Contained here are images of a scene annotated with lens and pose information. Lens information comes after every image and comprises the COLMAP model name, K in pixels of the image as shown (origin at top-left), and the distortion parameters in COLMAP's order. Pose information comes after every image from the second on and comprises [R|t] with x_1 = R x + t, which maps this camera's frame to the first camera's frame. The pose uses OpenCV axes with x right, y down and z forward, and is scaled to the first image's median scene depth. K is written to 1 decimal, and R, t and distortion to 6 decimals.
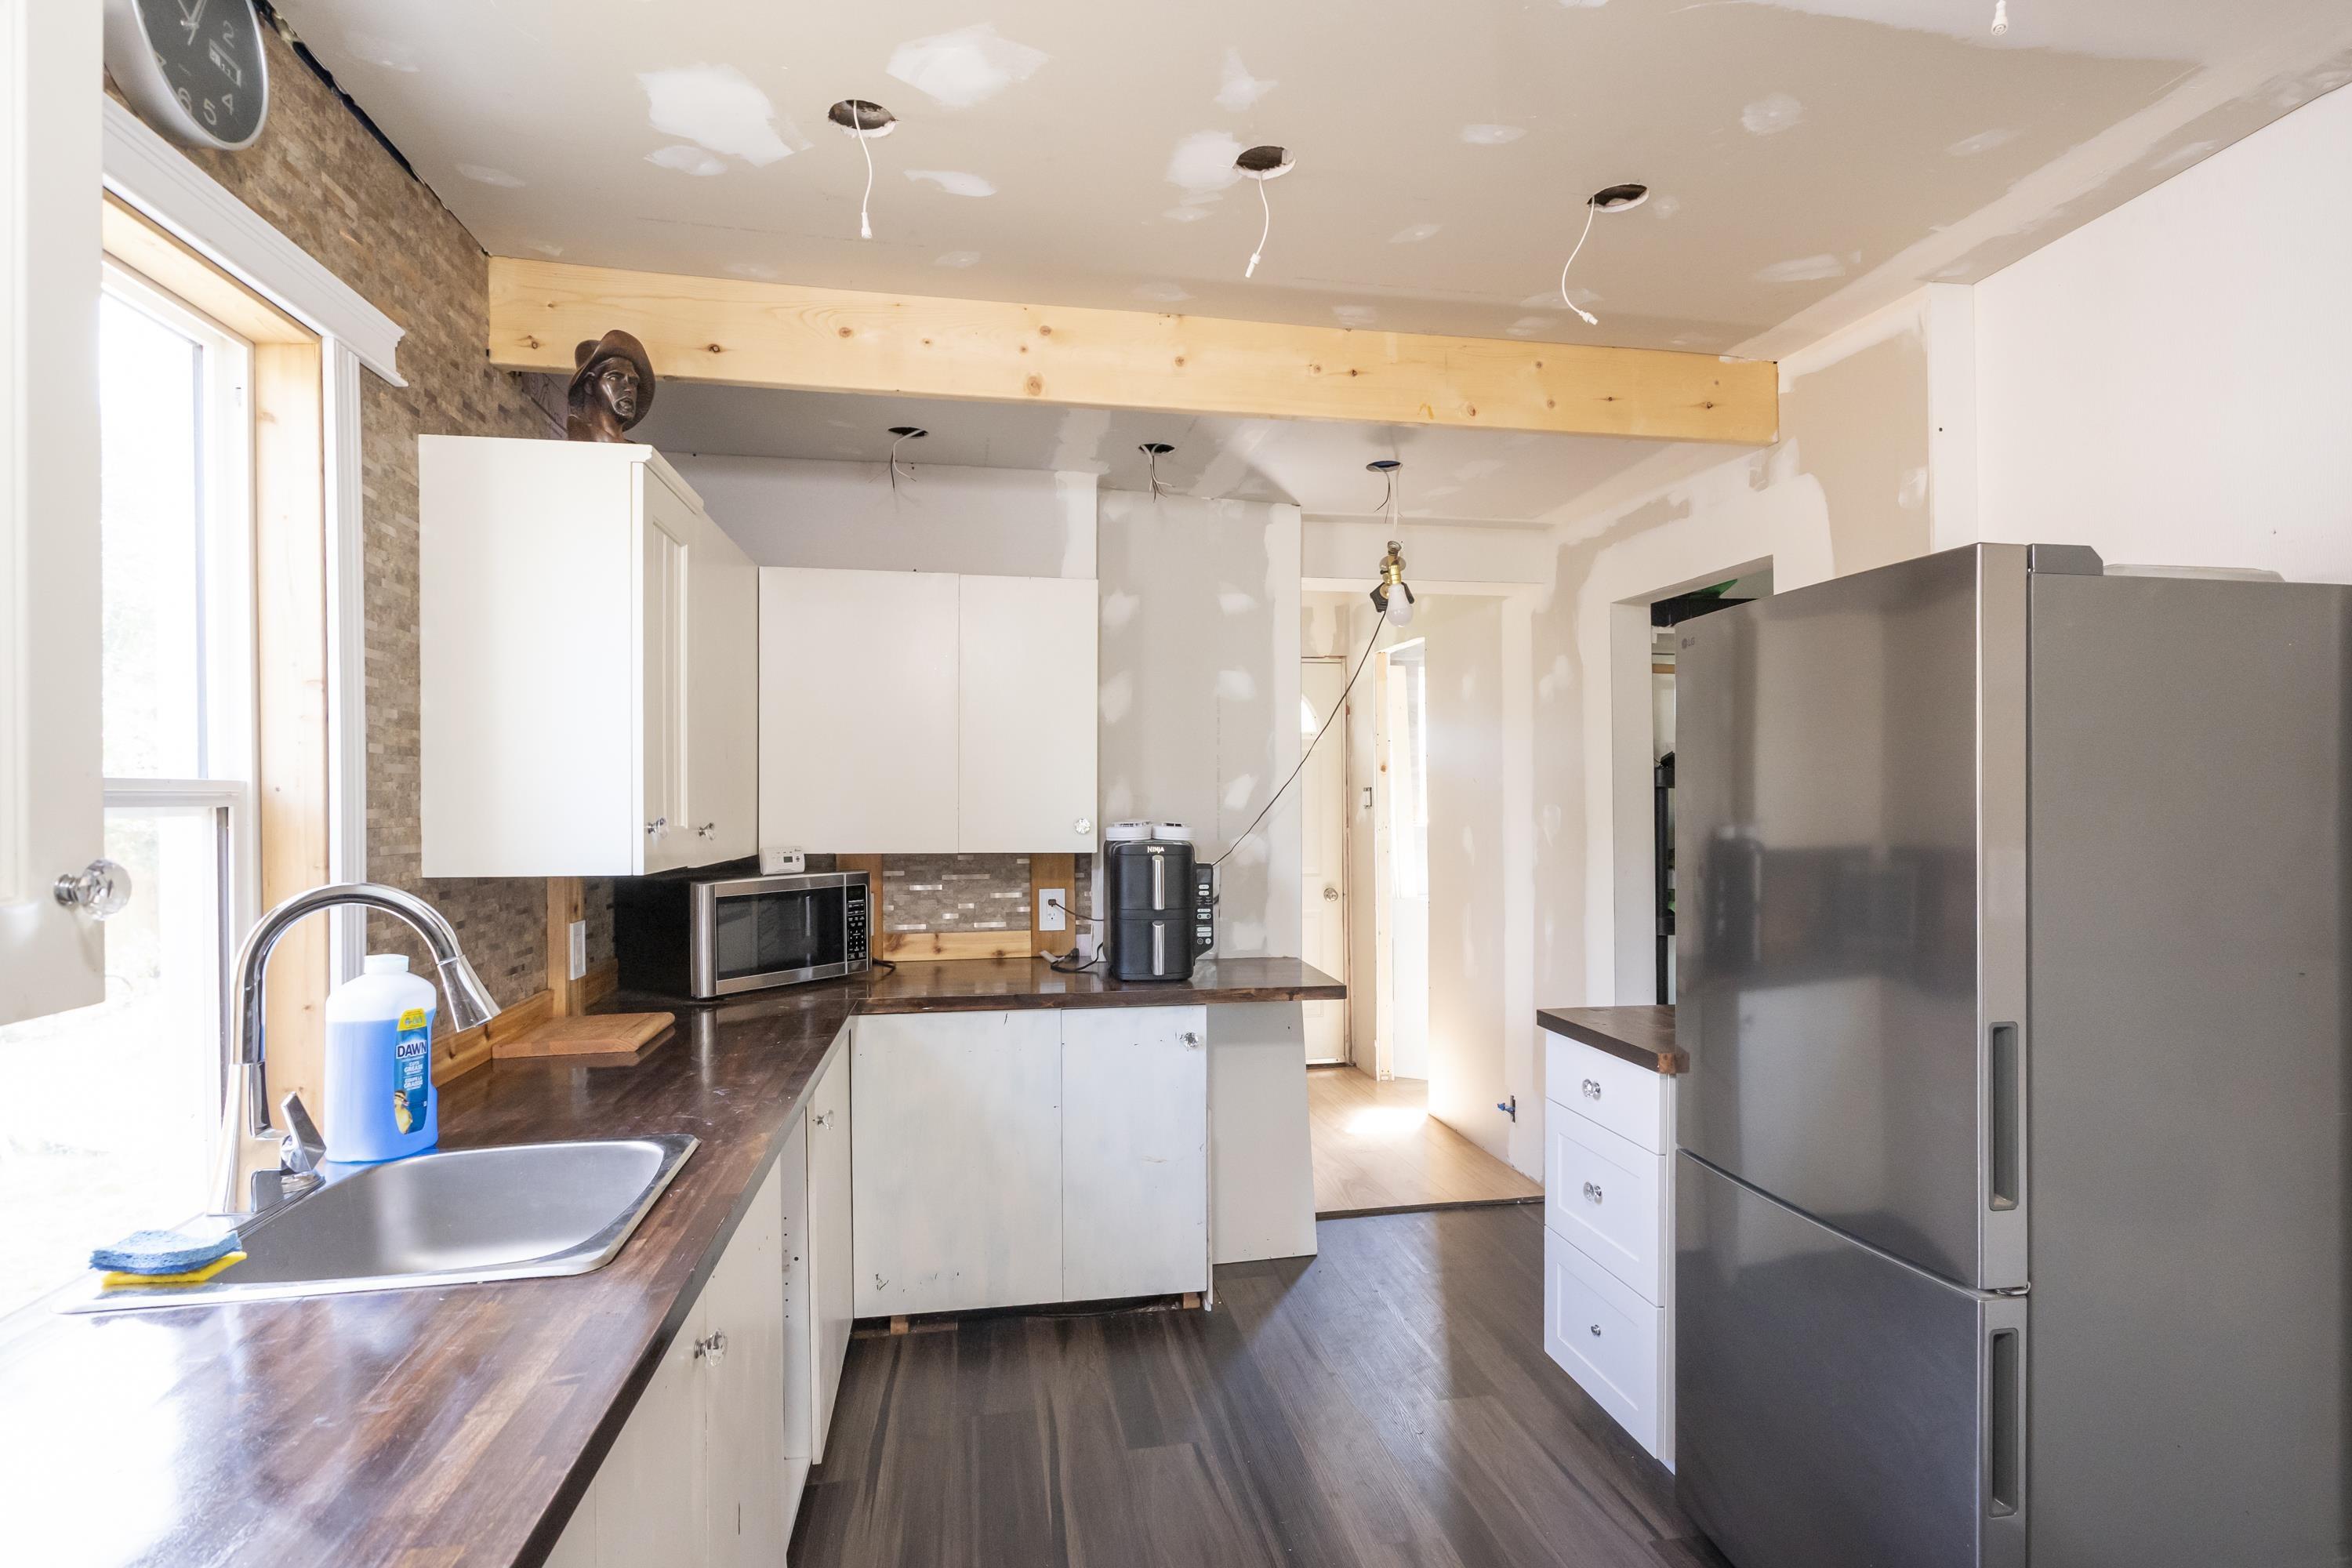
lens RADIAL K [[1207.7, 0, 1184.2], [0, 1207.7, 774.9], [0, 0, 1]] dist [-0.003682, 0.015079]
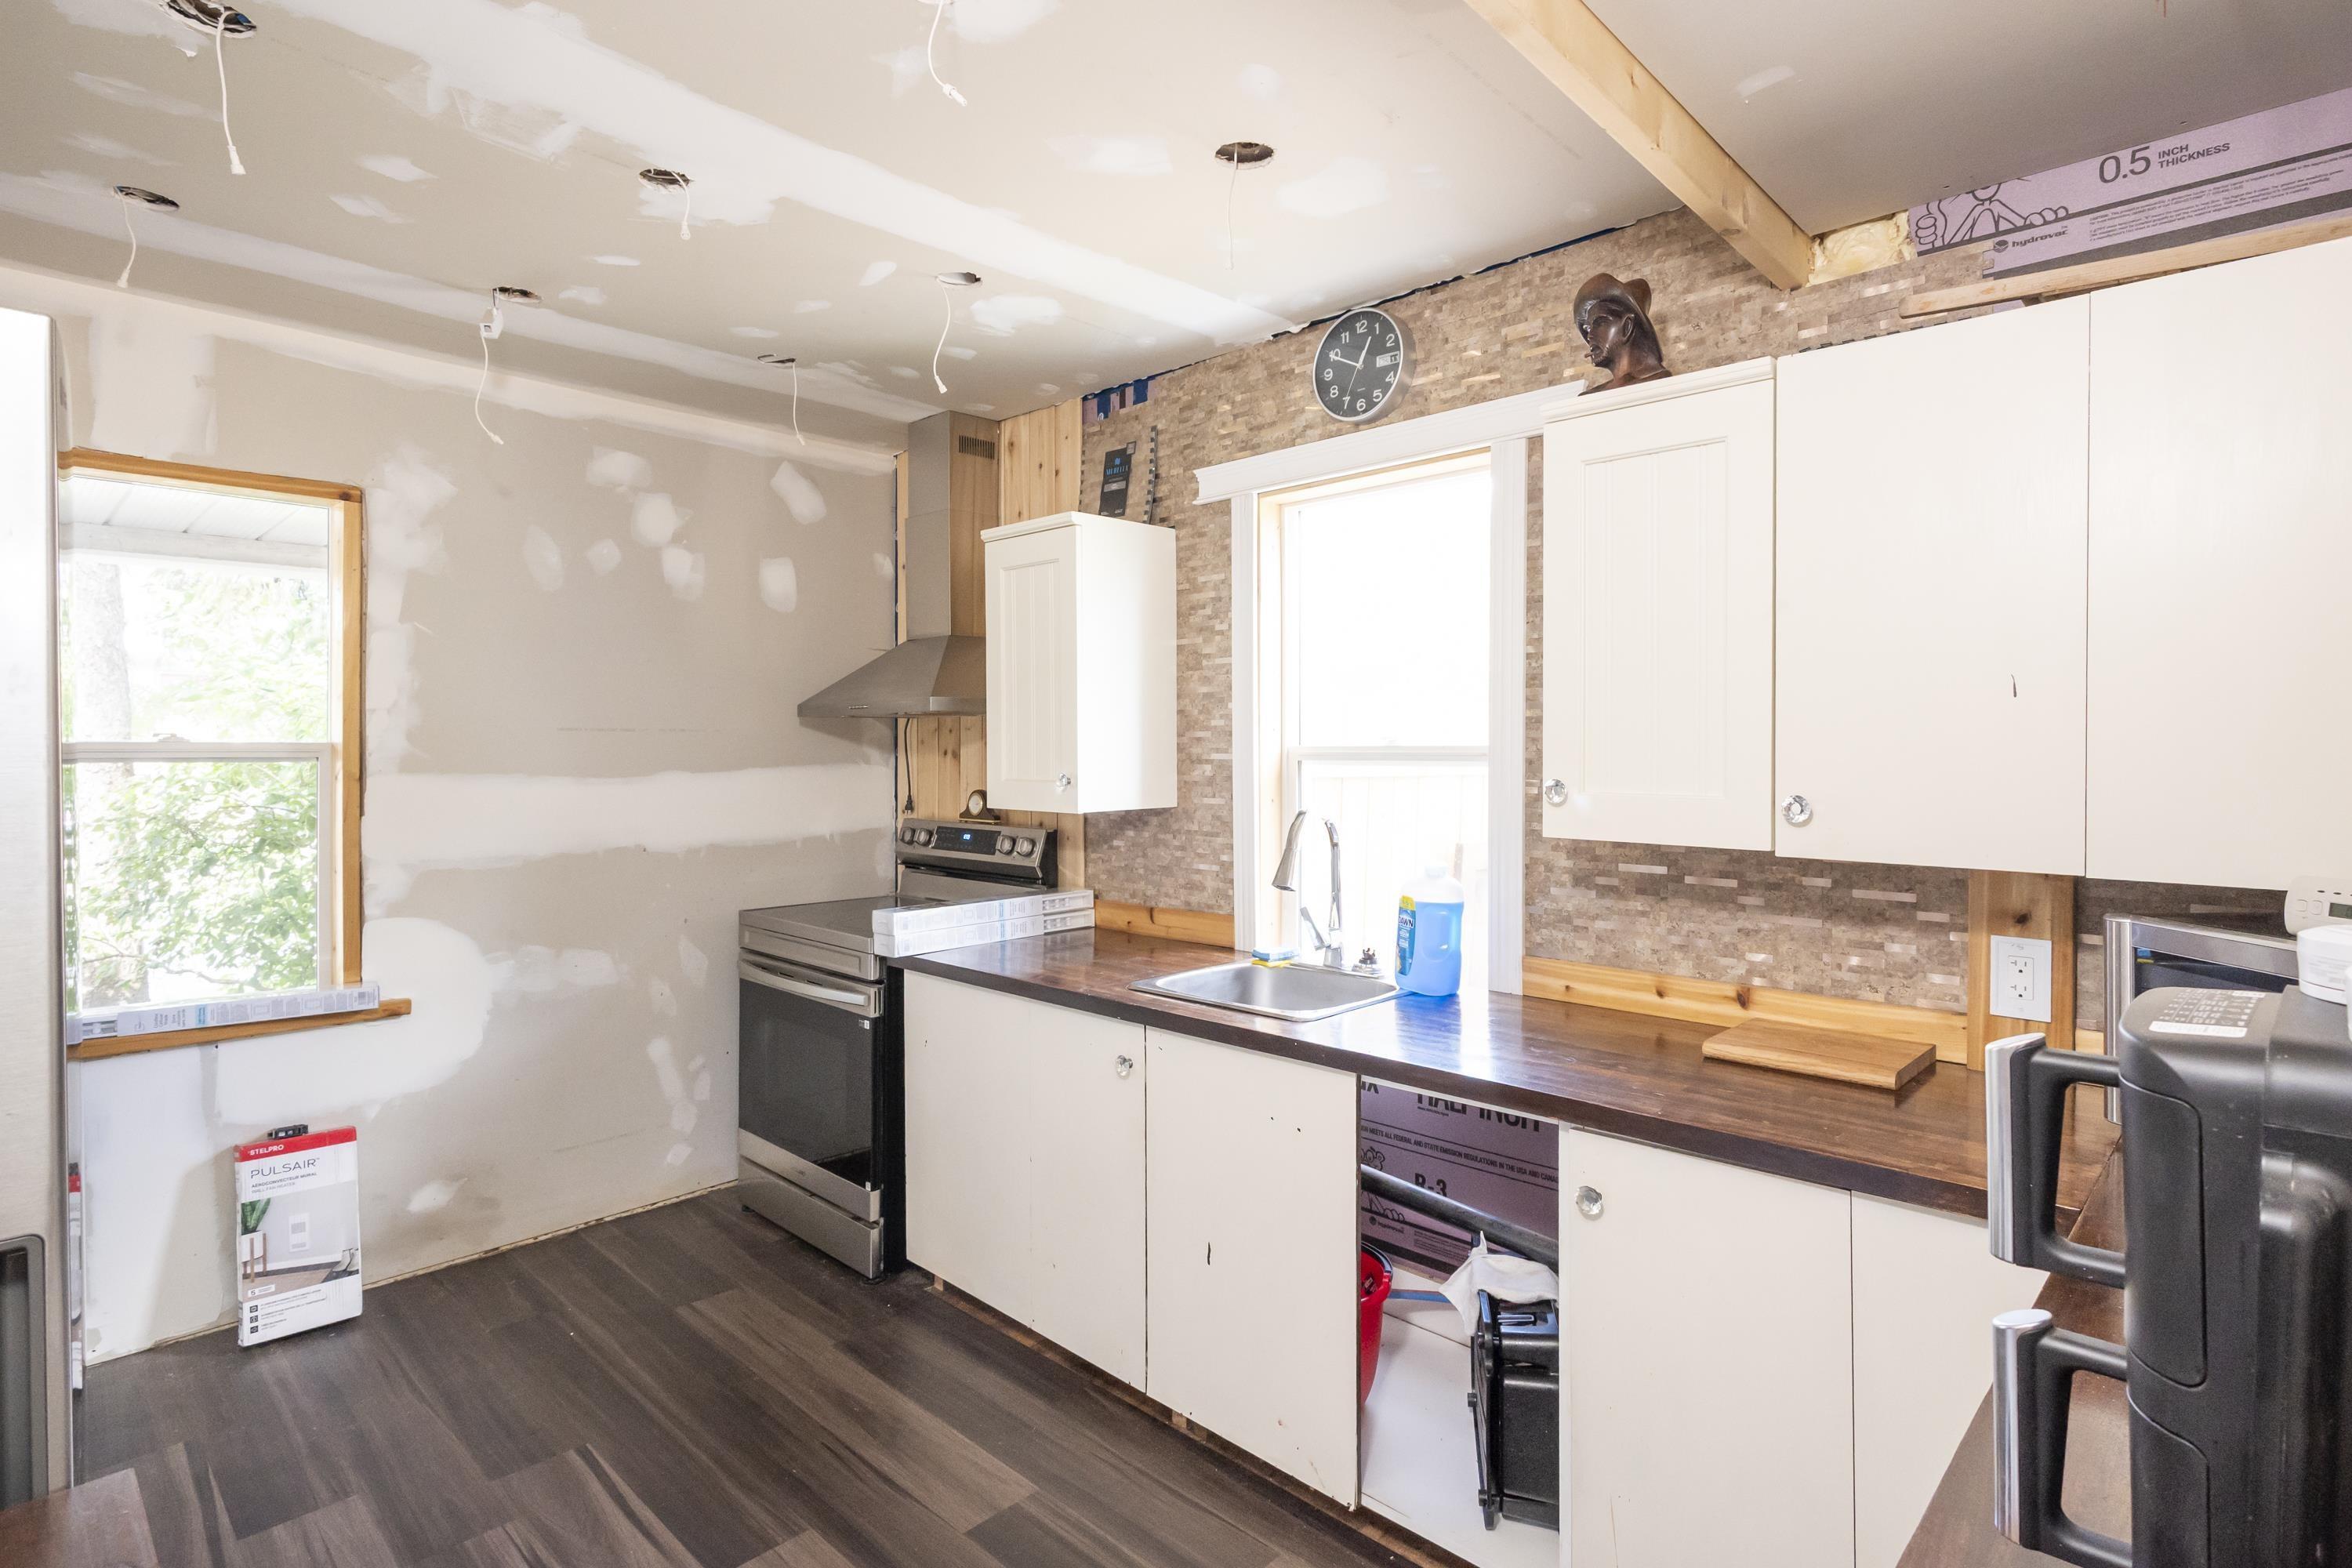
lens RADIAL K [[1160.8, 0, 1172.1], [0, 1160.8, 707.3], [0, 0, 1]] dist [-0.001115, -0.000095]
pose [[-0.814643, -0.011323, -0.579852, 0.264394], [0.017652, 0.998862, -0.044304, 0.008926], [0.579694, -0.046327, -0.813516, 1.181144]]
